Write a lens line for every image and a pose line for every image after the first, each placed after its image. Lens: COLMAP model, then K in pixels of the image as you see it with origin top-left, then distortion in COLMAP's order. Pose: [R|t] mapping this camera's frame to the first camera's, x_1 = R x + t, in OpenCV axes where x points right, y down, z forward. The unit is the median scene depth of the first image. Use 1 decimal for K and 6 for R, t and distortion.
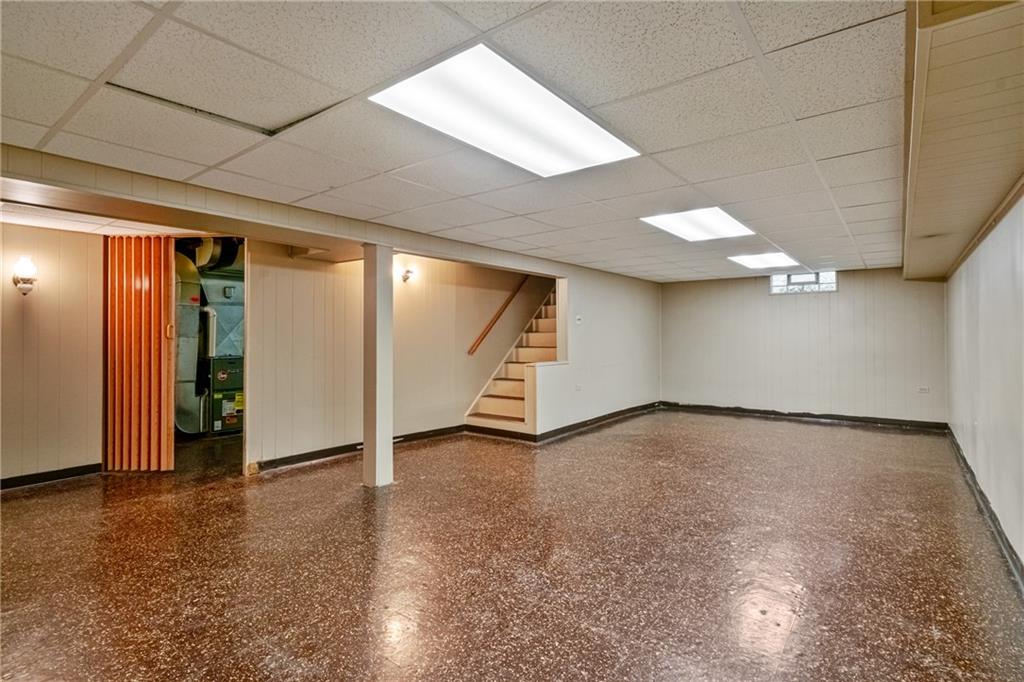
lens RADIAL K [[504.7, 0, 505.6], [0, 504.7, 334.5], [0, 0, 1]] dist [-0.003805, 0.000026]
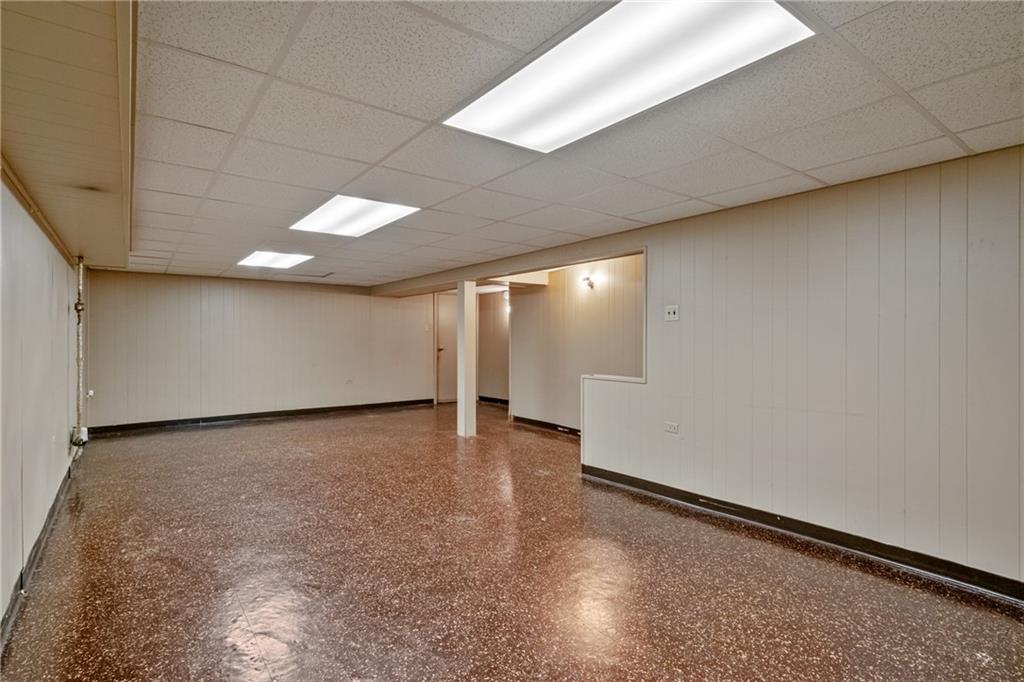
lens RADIAL K [[504.7, 0, 503.3], [0, 504.7, 341.7], [0, 0, 1]] dist [-0.003805, 0.000026]
pose [[-0.263524, 0.007298, -0.964625, 1.227568], [0.003517, 0.999972, 0.006604, 0.000025], [0.964646, -0.001652, -0.263542, 1.548074]]
